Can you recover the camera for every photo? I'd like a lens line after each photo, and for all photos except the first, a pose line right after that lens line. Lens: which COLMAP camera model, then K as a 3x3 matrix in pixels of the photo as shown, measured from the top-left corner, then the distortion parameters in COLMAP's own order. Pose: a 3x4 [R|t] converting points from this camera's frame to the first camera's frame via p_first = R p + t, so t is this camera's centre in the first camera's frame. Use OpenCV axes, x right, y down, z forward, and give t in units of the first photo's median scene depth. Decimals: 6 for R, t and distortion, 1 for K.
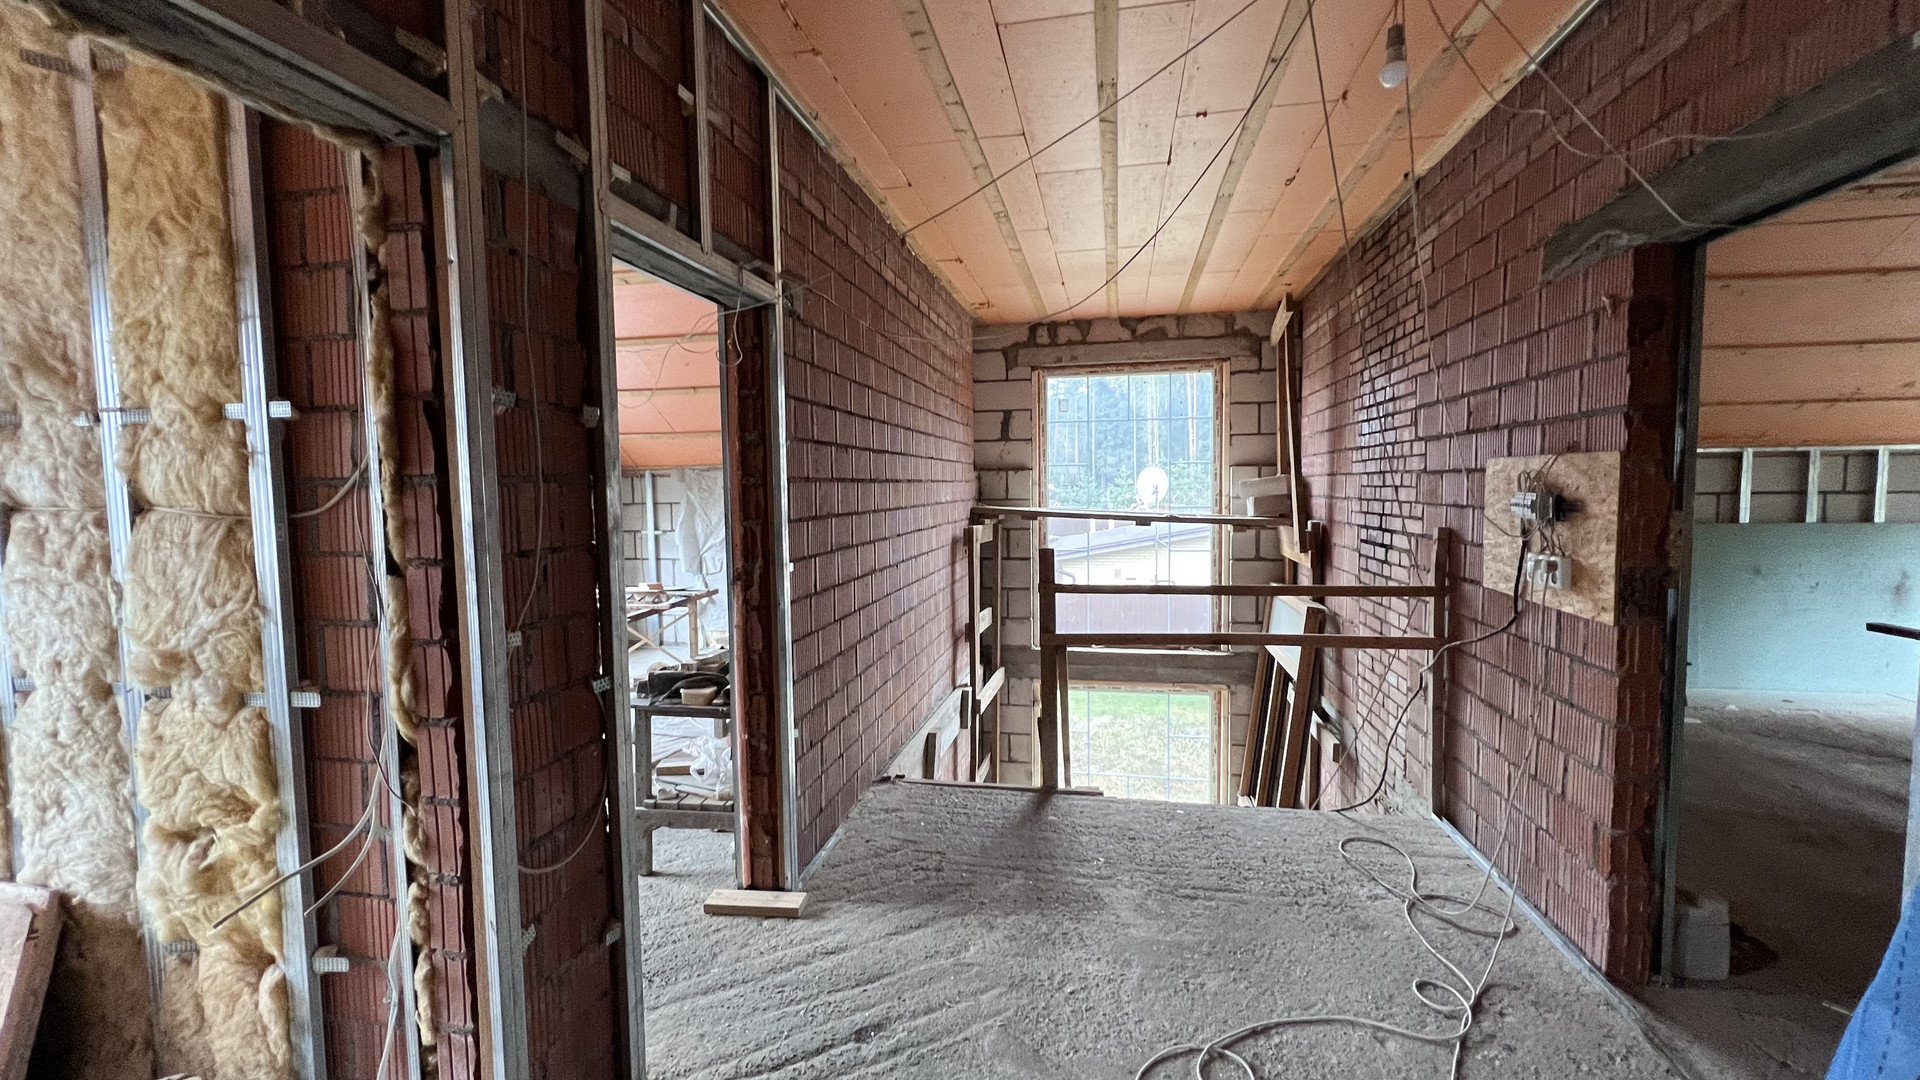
lens RADIAL K [[765.7, 0, 964.8], [0, 765.7, 535.5], [0, 0, 1]] dist [0.000986, 0.000010]
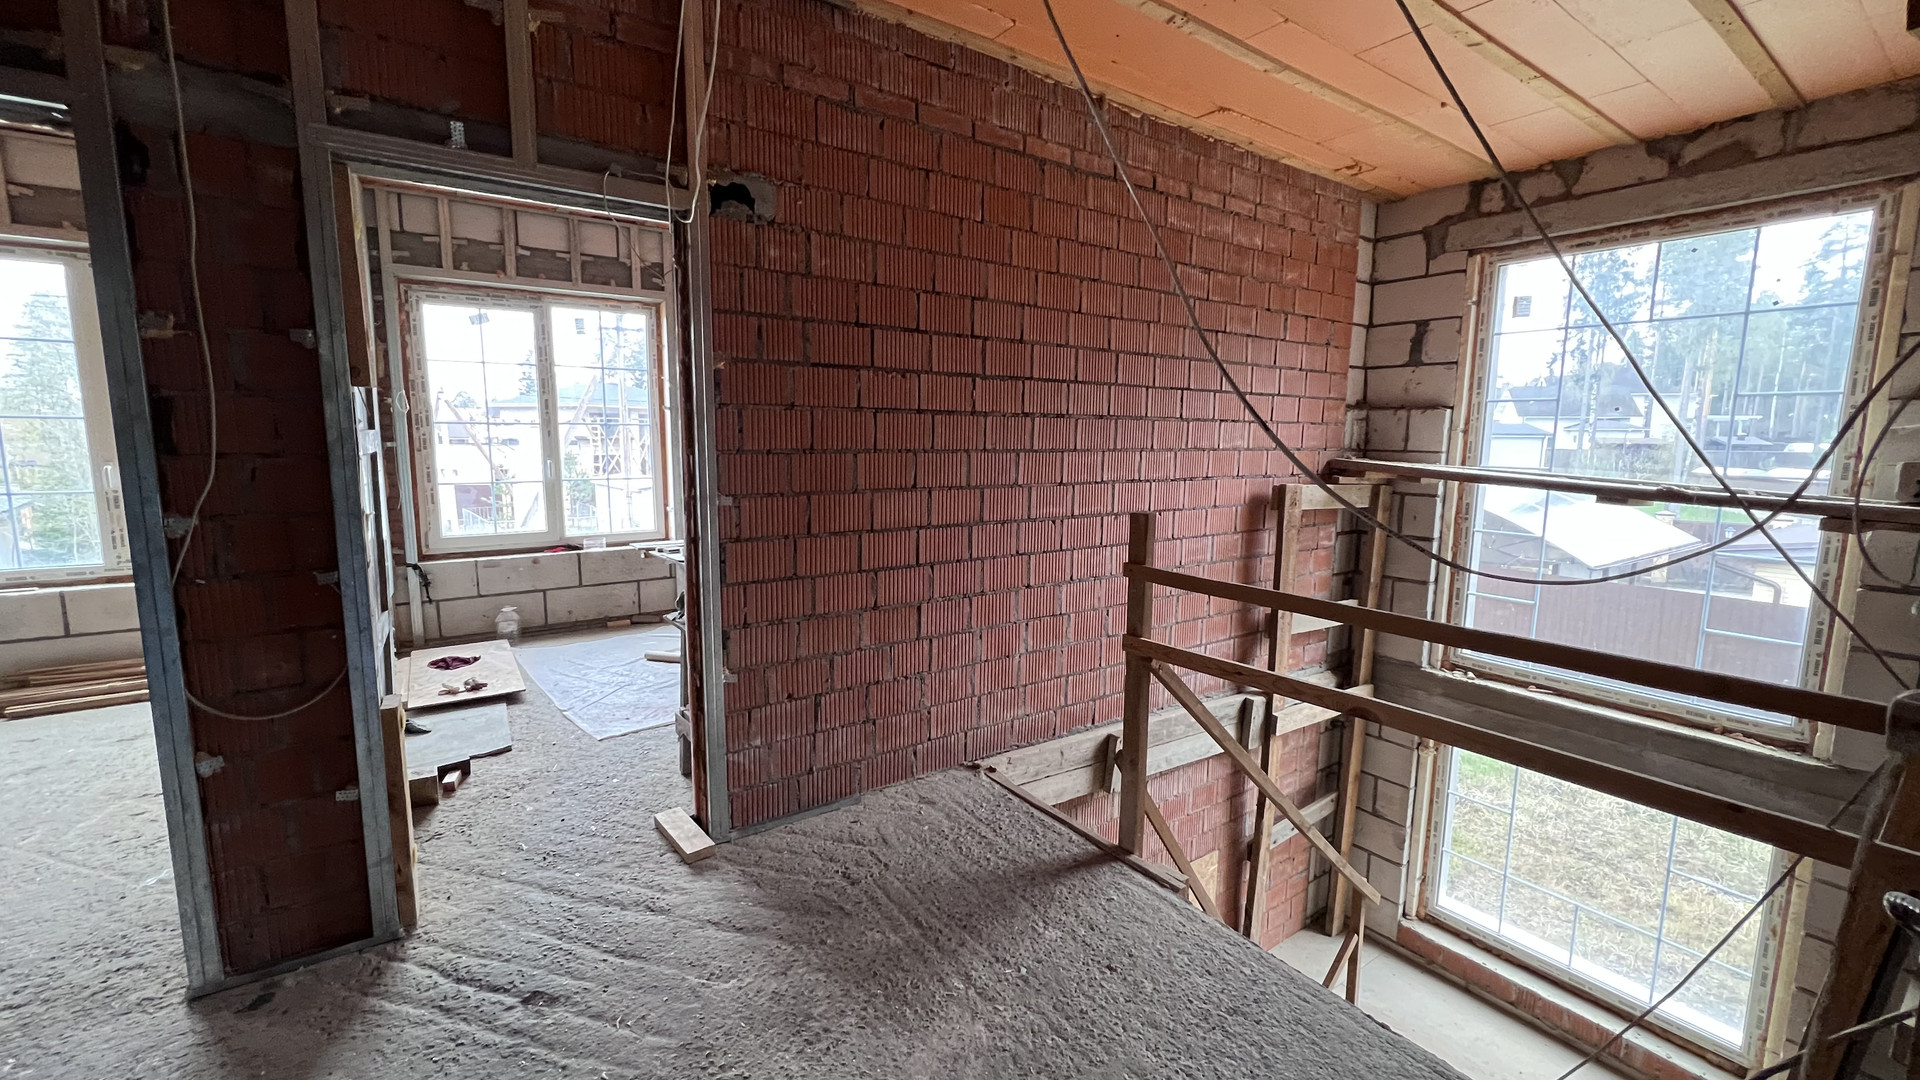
lens RADIAL K [[771.5, 0, 962.8], [0, 771.5, 536.2], [0, 0, 1]] dist [-0.000357, -0.000127]
pose [[0.721516, 0.111511, -0.683359, 0.351893], [-0.065749, 0.993521, 0.092703, -0.012220], [0.689269, -0.021956, 0.724173, 0.296522]]
